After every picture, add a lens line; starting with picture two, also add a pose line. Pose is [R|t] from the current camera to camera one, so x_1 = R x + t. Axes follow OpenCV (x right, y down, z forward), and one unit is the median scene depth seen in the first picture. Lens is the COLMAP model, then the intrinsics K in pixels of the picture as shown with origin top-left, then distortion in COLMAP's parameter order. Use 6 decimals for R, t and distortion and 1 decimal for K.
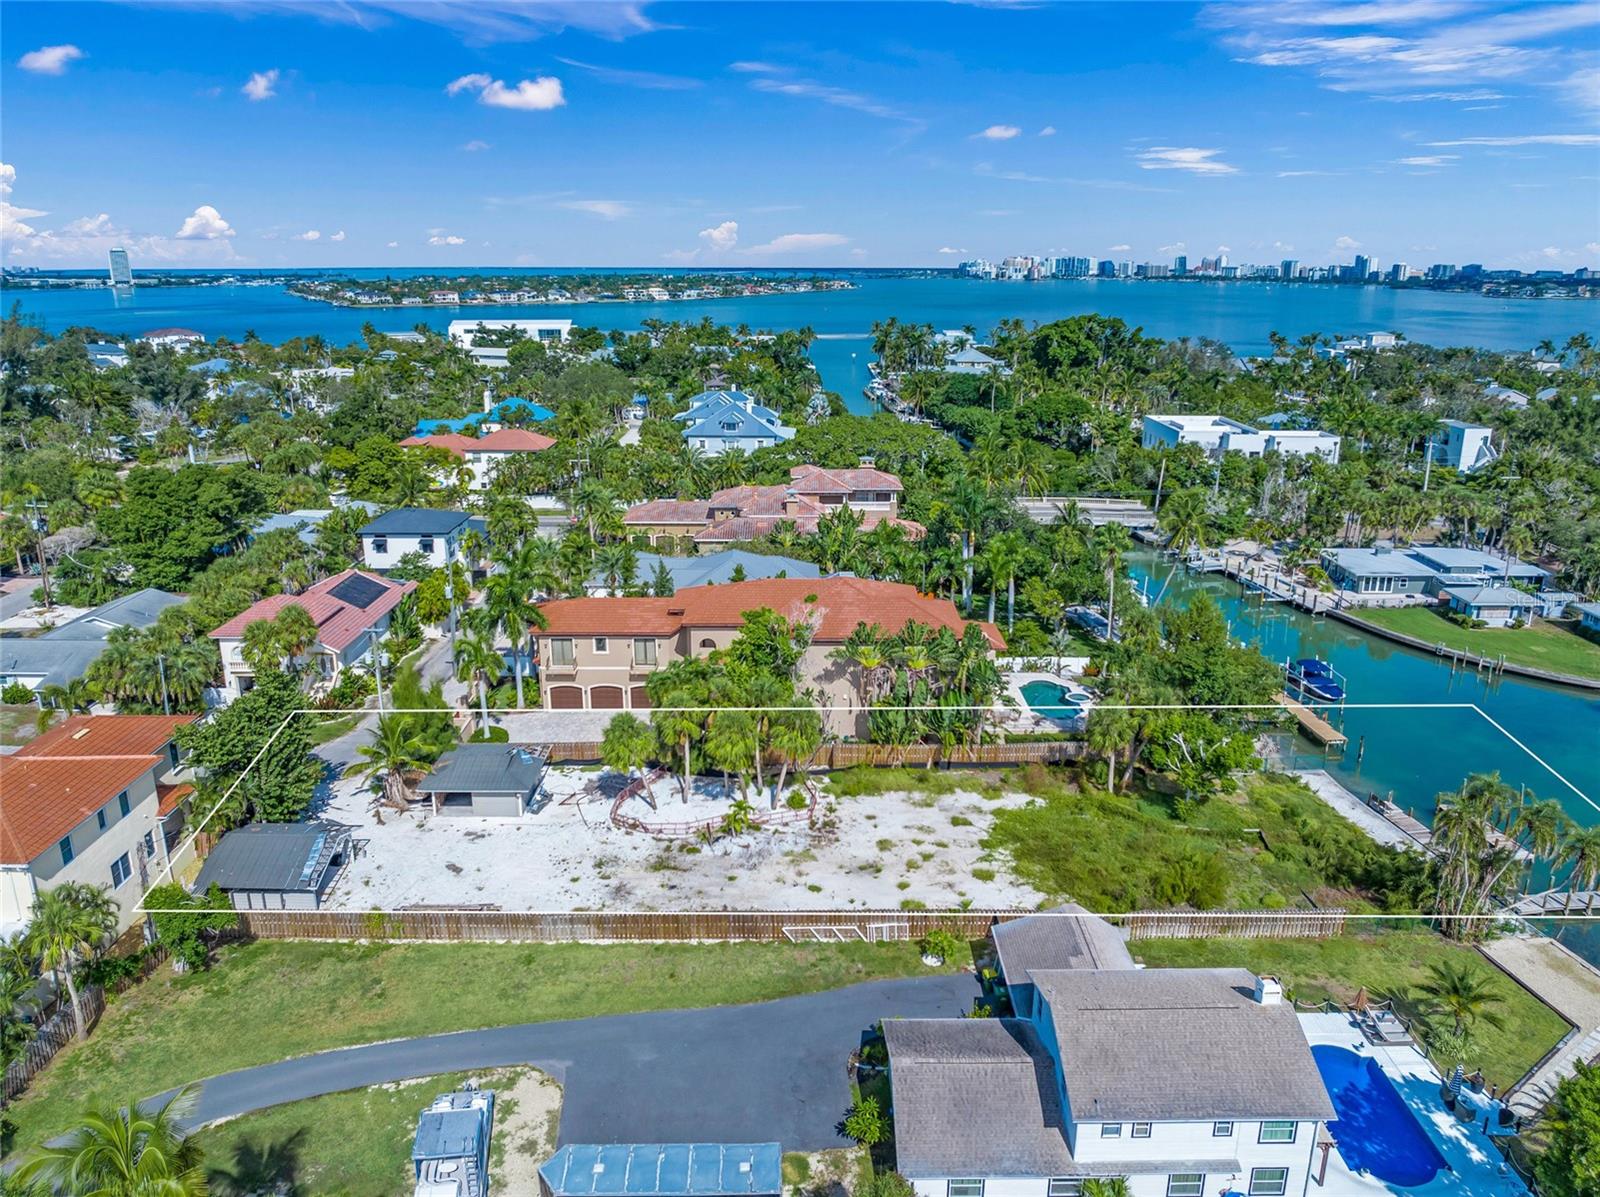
lens RADIAL K [[1124.4, 0, 801.6], [0, 1124.4, 587.9], [0, 0, 1]] dist [-0.028364, -0.012798]
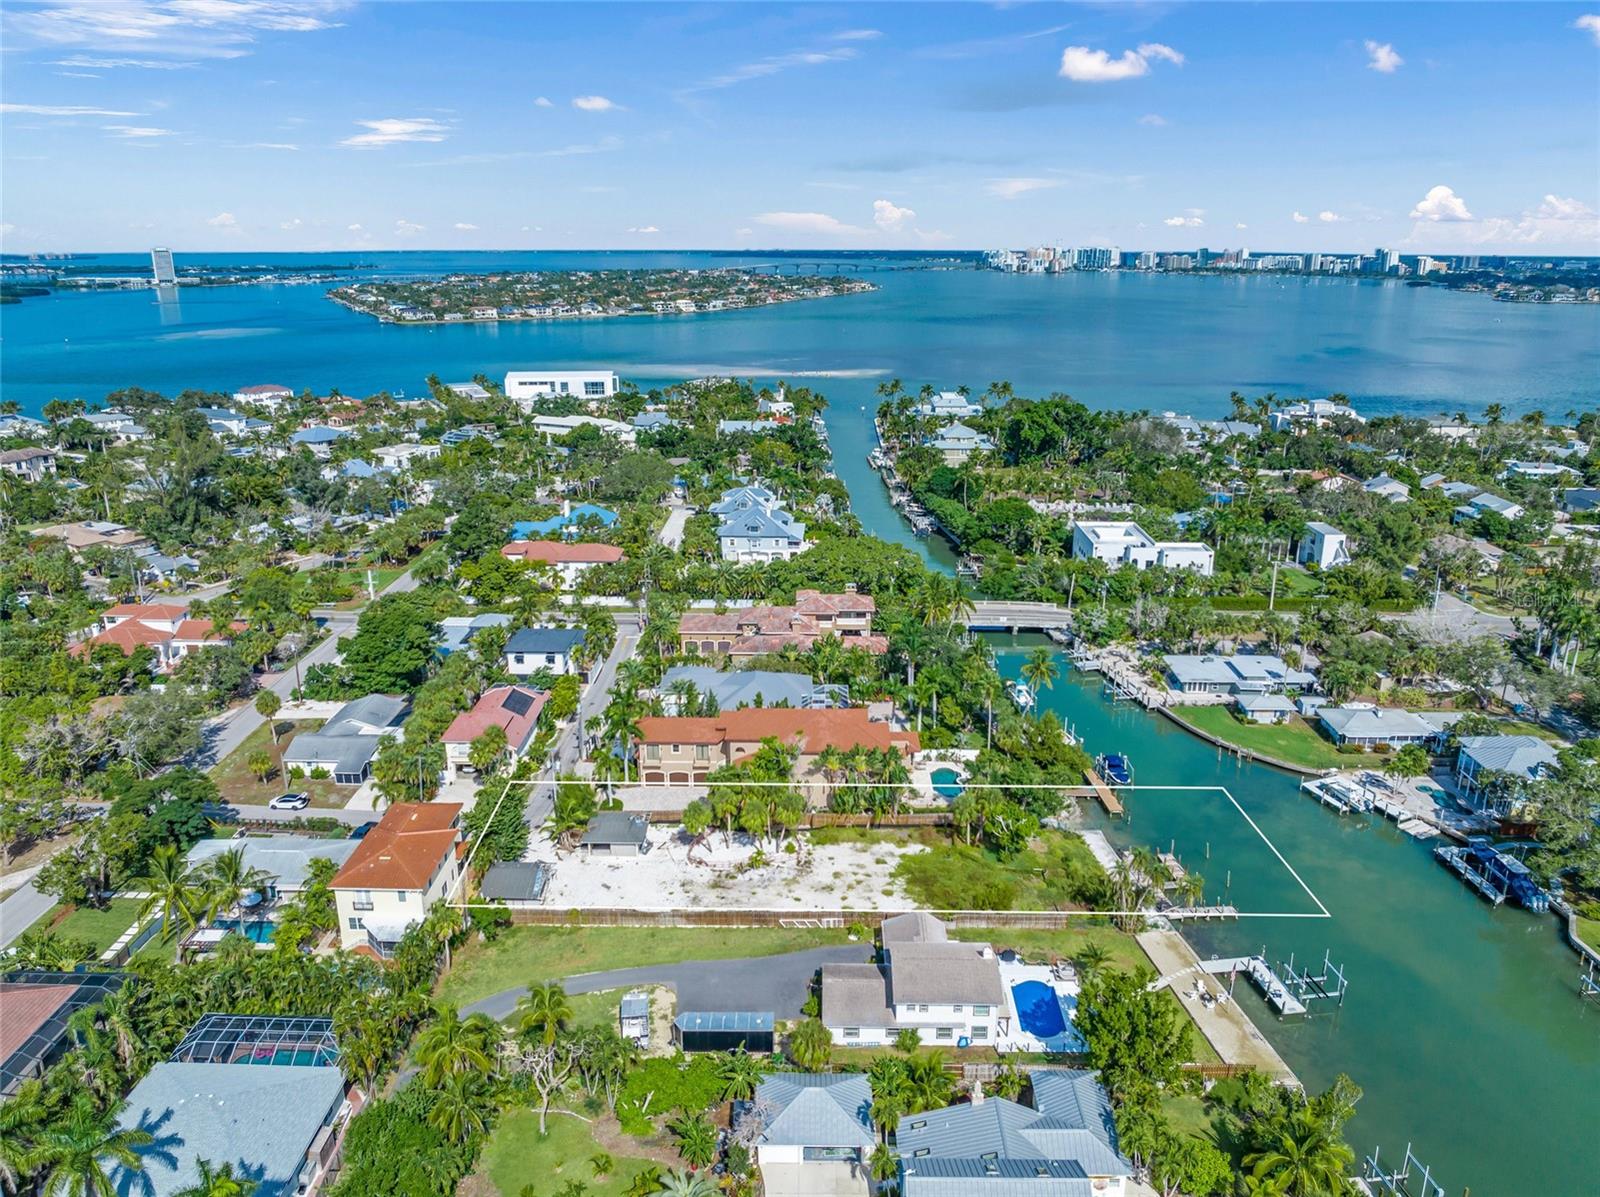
lens RADIAL K [[1124.4, 0, 794.9], [0, 1124.4, 598.2], [0, 0, 1]] dist [-0.028364, -0.012798]
pose [[0.999636, 0.003158, -0.026787, 0.030947], [-0.002470, 0.999668, 0.025657, -0.158666], [0.026860, -0.025581, 0.999312, -0.483724]]
